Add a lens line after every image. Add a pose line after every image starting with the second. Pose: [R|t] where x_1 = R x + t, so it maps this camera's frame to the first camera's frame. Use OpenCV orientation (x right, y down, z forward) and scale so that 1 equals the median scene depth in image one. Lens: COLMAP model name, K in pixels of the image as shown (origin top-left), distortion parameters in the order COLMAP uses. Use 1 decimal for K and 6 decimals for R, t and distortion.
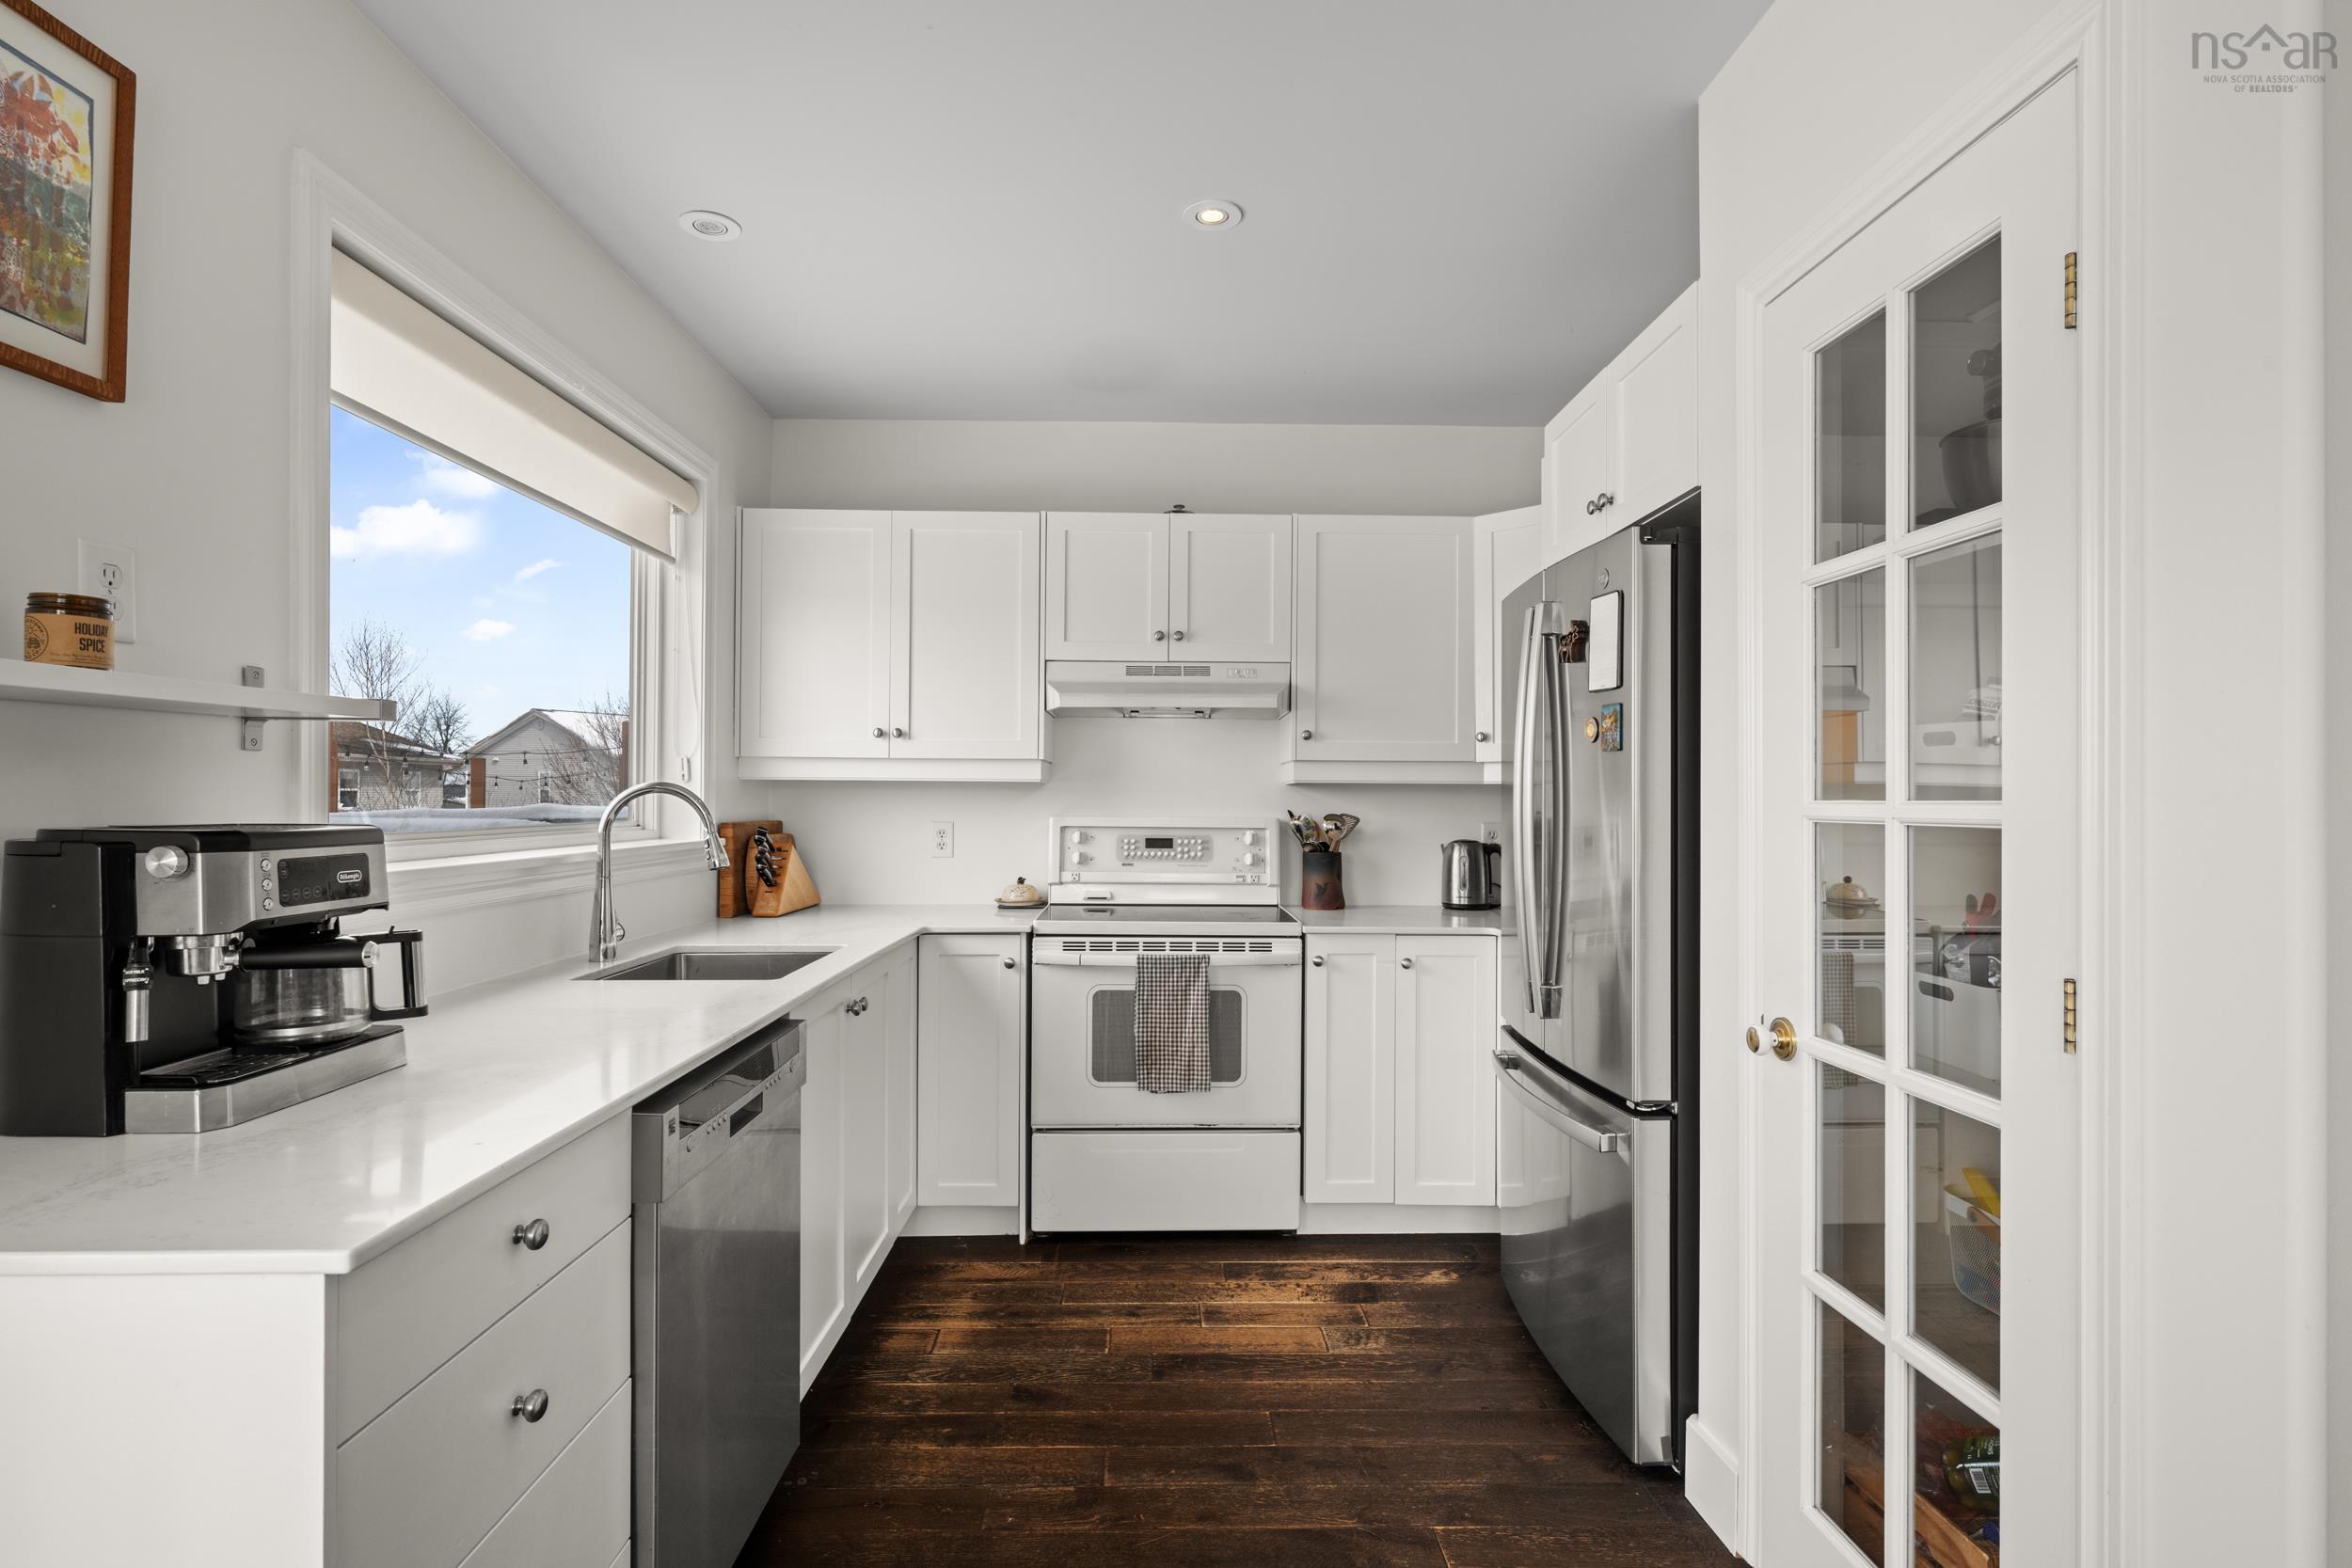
lens RADIAL K [[1162.2, 0, 1175.9], [0, 1162.2, 794.0], [0, 0, 1]] dist [0.000616, -0.000663]
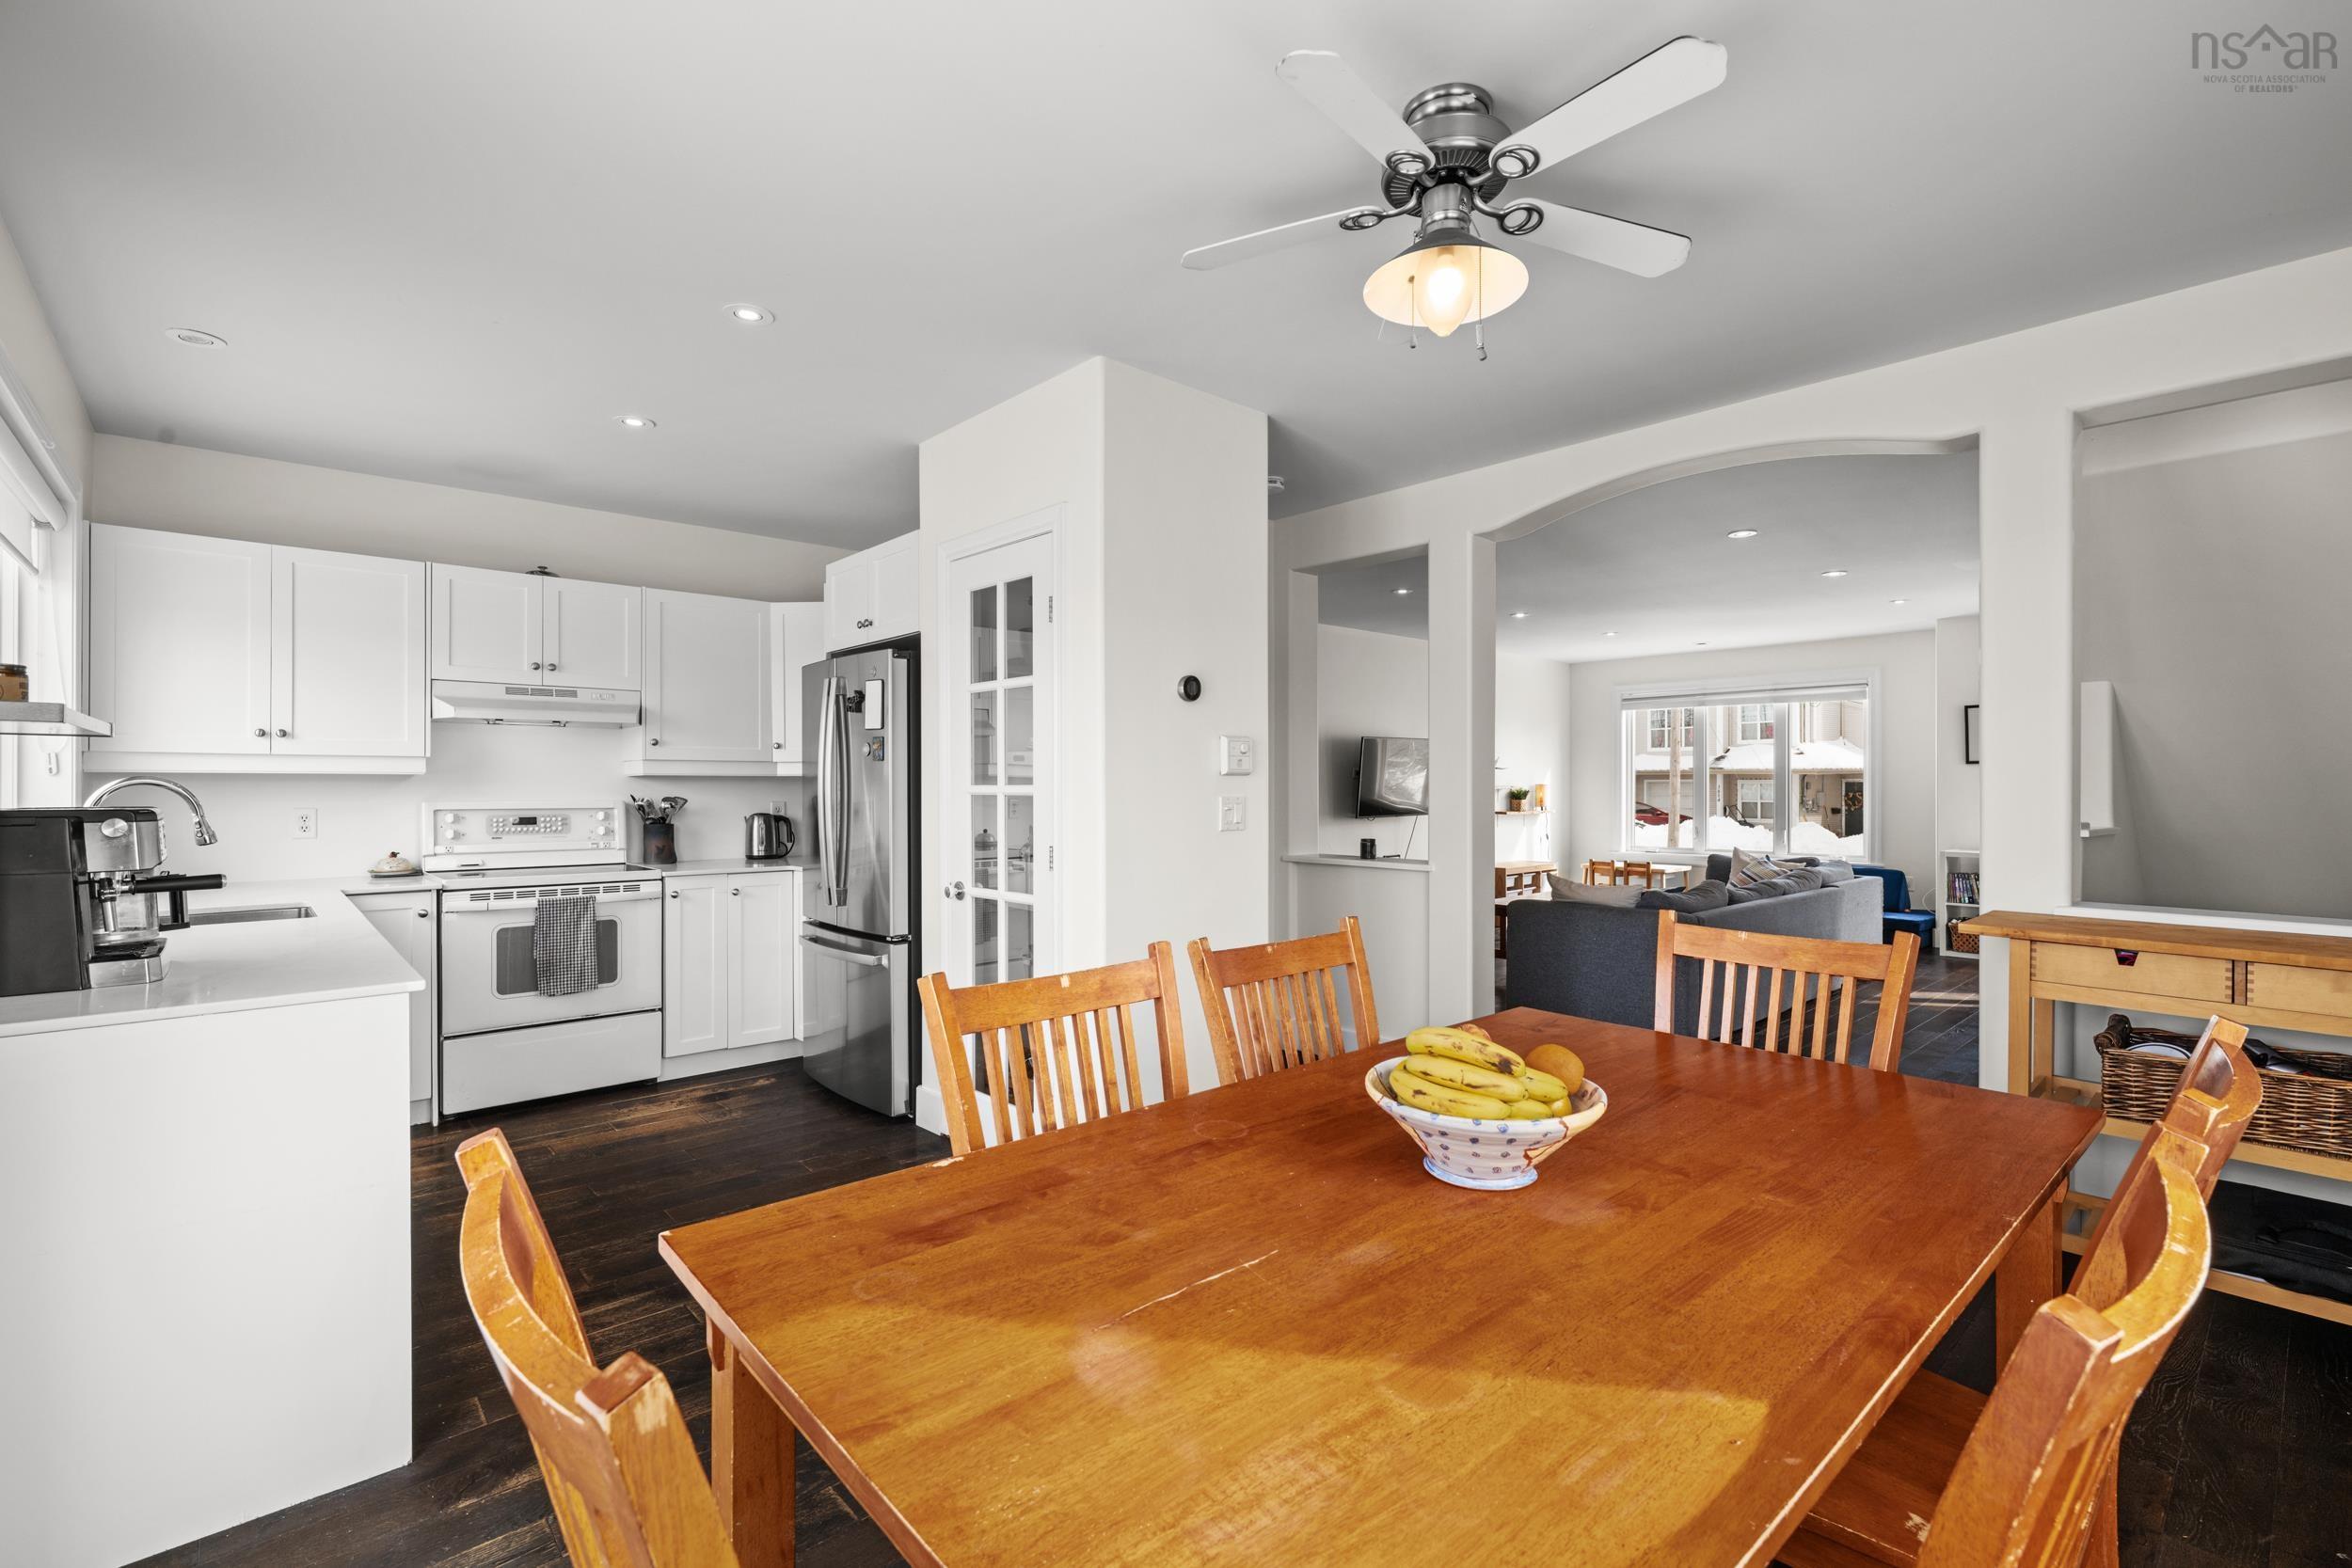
lens RADIAL K [[1066.0, 0, 1172.8], [0, 1066.0, 787.3], [0, 0, 1]] dist [-0.003160, 0.001135]
pose [[0.766021, -0.007653, 0.642770, -0.282241], [0.003933, 0.999966, 0.007220, -0.001926], [-0.642803, -0.003002, 0.766025, -0.491327]]
